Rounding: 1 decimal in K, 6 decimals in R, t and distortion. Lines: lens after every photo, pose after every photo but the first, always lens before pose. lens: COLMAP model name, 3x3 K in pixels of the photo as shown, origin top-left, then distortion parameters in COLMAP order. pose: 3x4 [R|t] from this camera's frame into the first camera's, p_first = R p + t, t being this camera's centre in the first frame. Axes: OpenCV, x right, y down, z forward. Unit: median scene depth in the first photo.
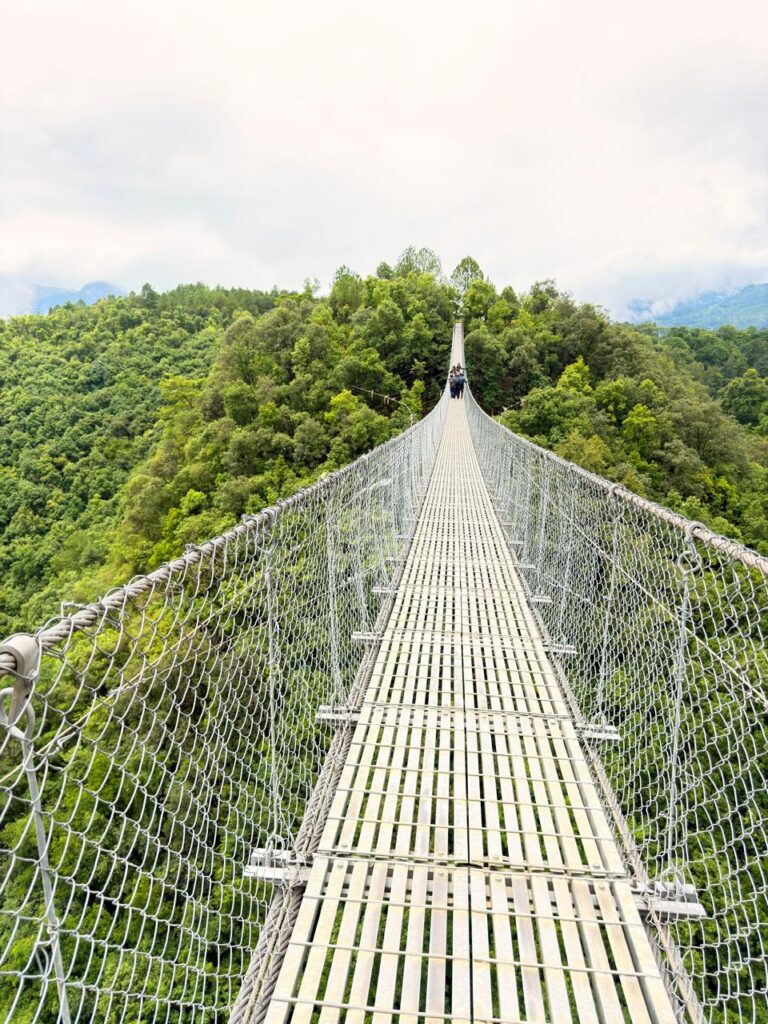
lens RADIAL K [[706.9, 0, 384.1], [0, 706.9, 520.1], [0, 0, 1]] dist [0.154719, -0.318184]
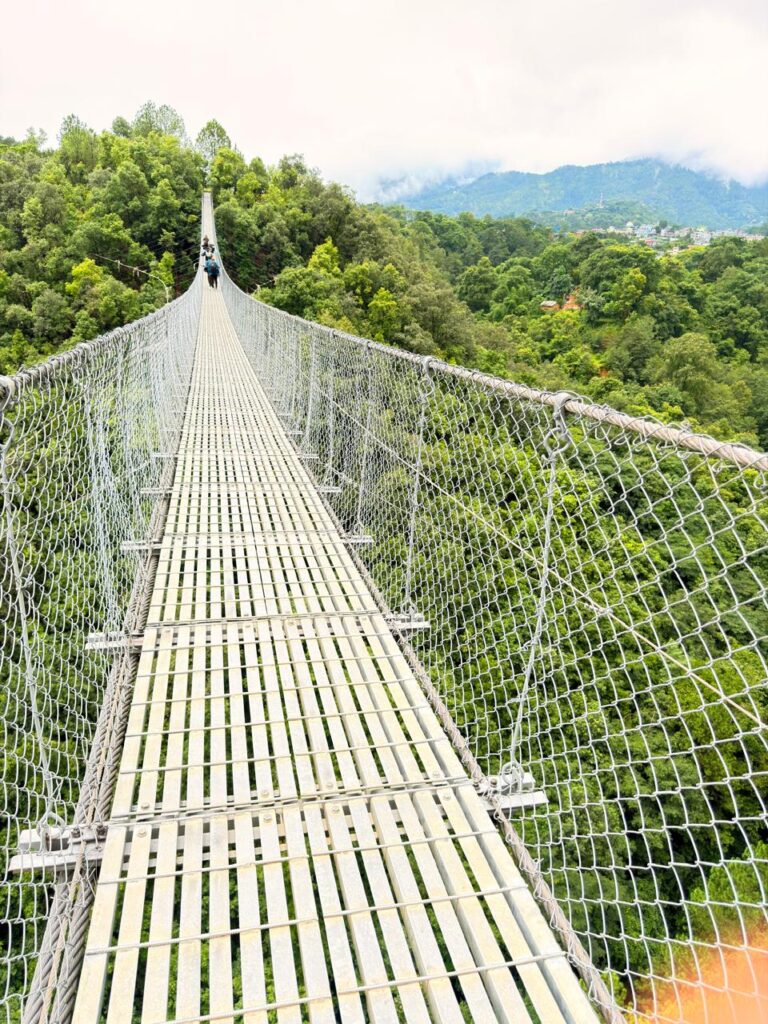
lens RADIAL K [[713.3, 0, 374.8], [0, 713.3, 514.6], [0, 0, 1]] dist [0.078459, -0.127321]
pose [[0.950050, -0.062821, 0.305711, -0.006392], [0.015904, 0.988005, 0.153603, 0.008429], [-0.311693, -0.141068, 0.939653, -0.052389]]
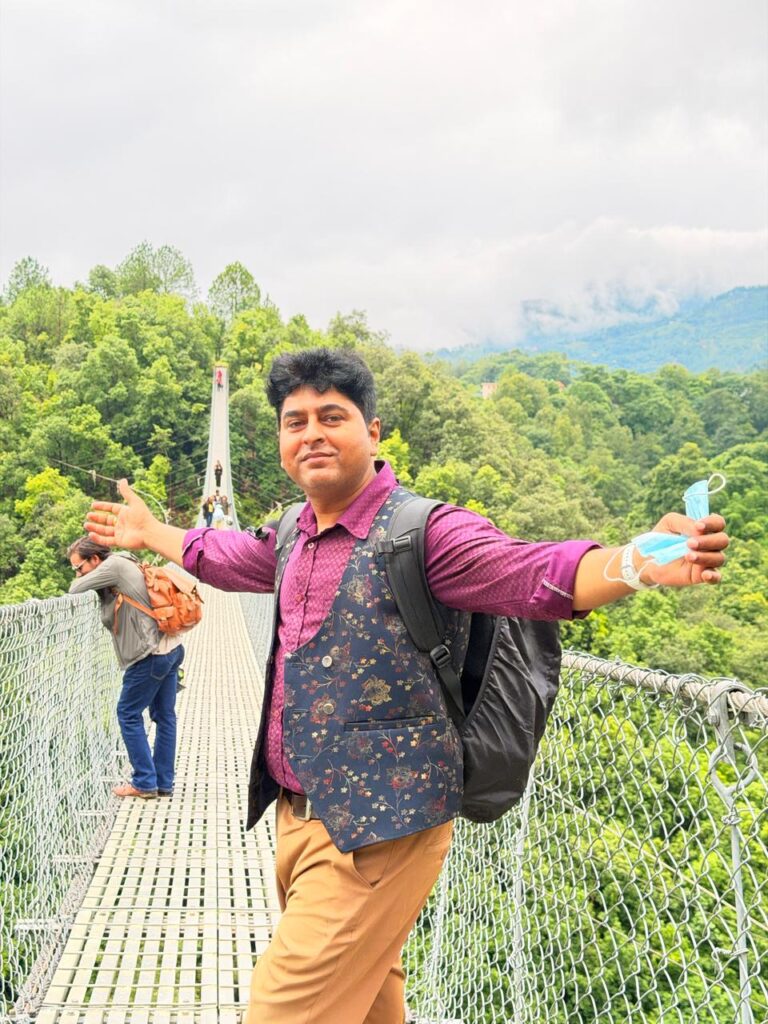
lens RADIAL K [[1422.5, 0, 381.4], [0, 1422.5, 506.9], [0, 0, 1]] dist [0.099518, -0.002515]
pose [[0.976973, 0.019282, 0.212492, -0.031598], [0.011259, 0.989861, -0.141591, 0.040363], [-0.213068, 0.140723, 0.966850, -0.316695]]
